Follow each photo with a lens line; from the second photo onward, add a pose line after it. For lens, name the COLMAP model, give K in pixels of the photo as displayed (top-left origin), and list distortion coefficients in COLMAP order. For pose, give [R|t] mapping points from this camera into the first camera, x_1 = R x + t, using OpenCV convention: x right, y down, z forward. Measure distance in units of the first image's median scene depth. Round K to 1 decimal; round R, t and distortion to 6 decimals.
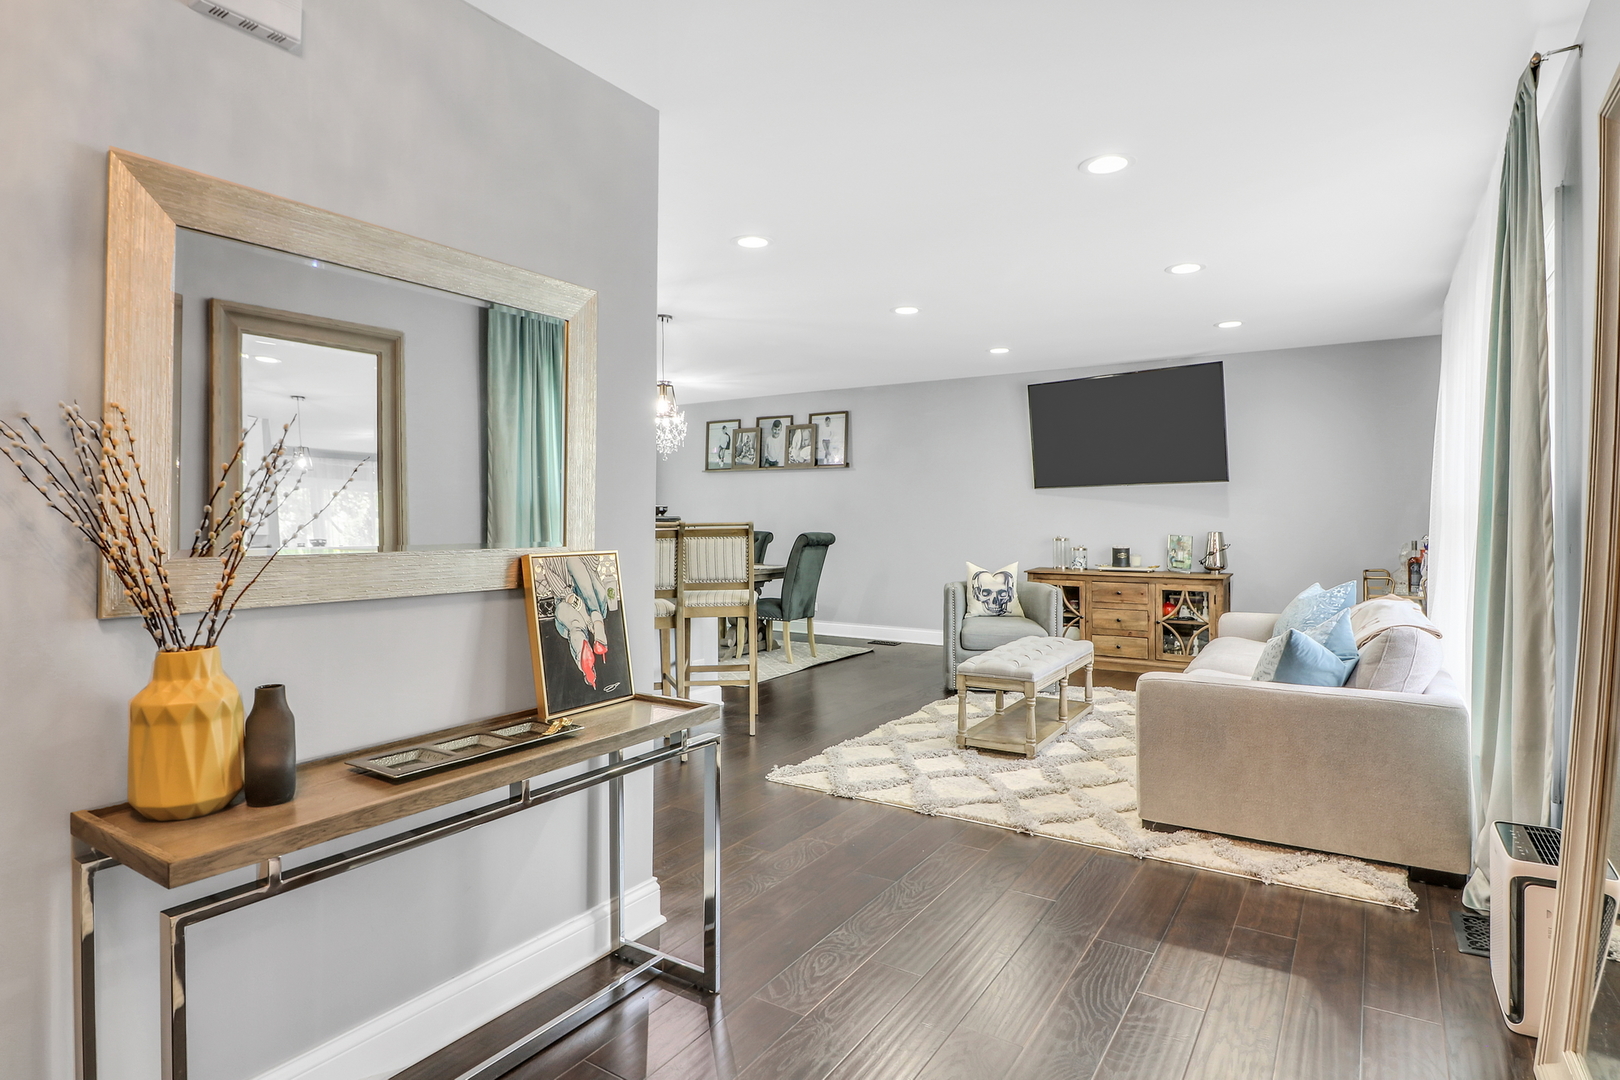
lens RADIAL K [[864.7, 0, 800.4], [0, 864.7, 518.3], [0, 0, 1]] dist [0.001904, -0.008553]
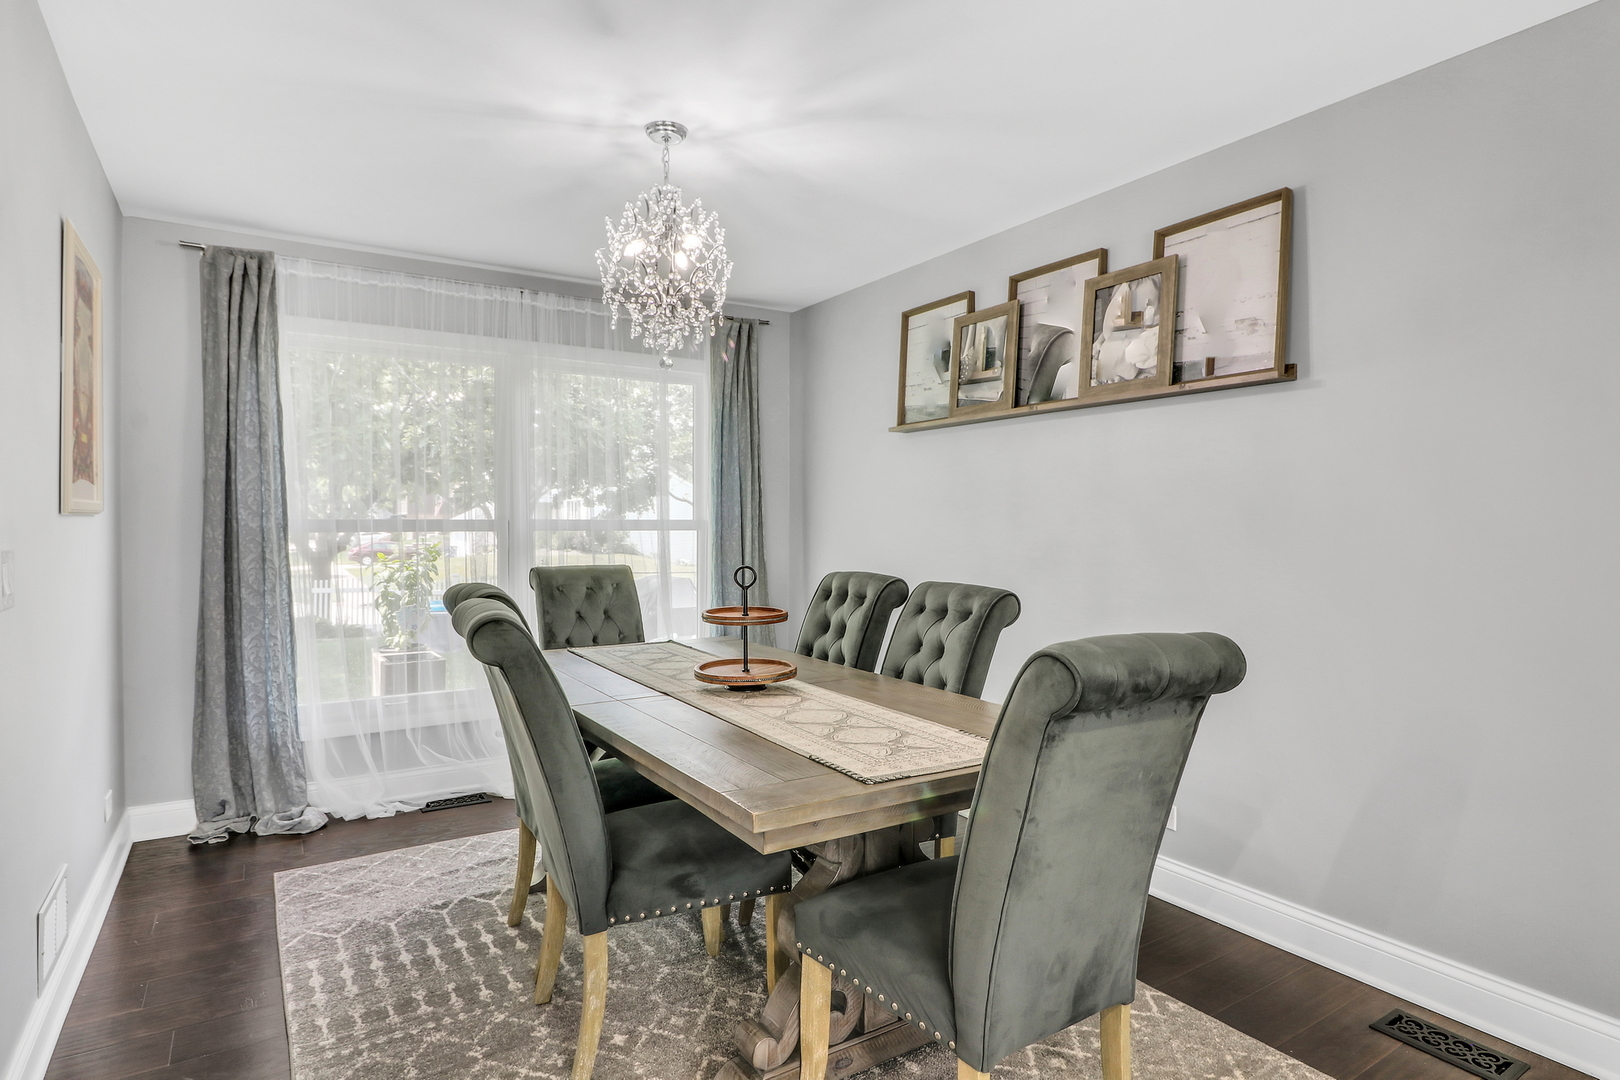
lens RADIAL K [[864.7, 0, 800.4], [0, 864.7, 518.3], [0, 0, 1]] dist [0.001904, -0.008553]
pose [[0.910040, 0.008221, -0.414440, 0.024349], [-0.013198, 0.999871, -0.009147, -0.006312], [0.414311, 0.013793, 0.910031, 0.639670]]
